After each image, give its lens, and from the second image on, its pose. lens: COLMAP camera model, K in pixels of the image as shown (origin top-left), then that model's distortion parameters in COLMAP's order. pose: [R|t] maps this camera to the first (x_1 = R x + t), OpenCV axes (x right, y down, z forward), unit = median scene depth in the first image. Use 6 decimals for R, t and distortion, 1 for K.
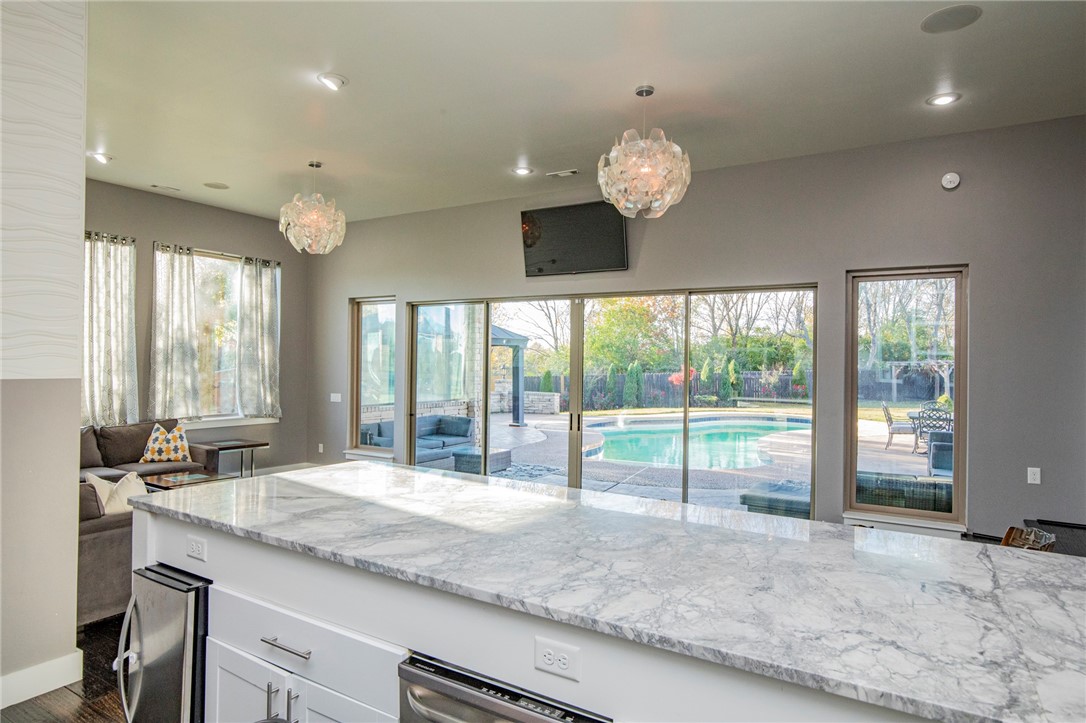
lens RADIAL K [[637.5, 0, 543.0], [0, 637.5, 361.5], [0, 0, 1]] dist [0.000419, 0.000030]
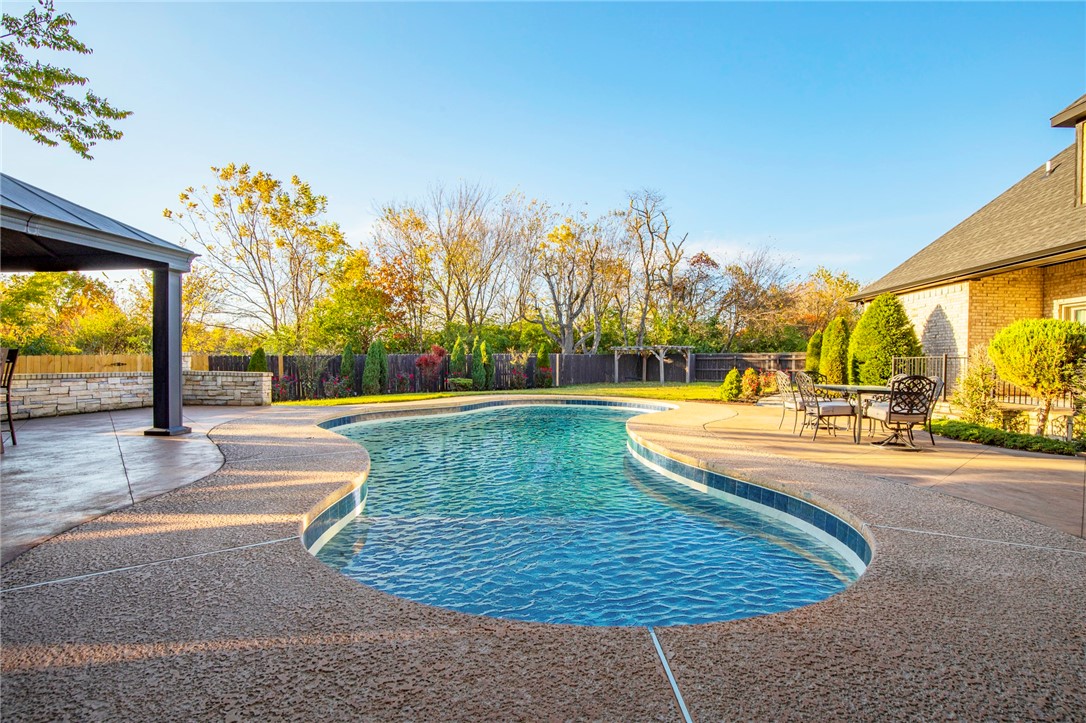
lens RADIAL K [[504.9, 0, 543.0], [0, 504.9, 361.5], [0, 0, 1]] dist [-0.021109, -0.000147]
pose [[0.876661, 0.004099, 0.481091, 0.022050], [-0.007110, 0.999965, 0.004436, 0.033901], [-0.481056, -0.007309, 0.876659, 0.421462]]
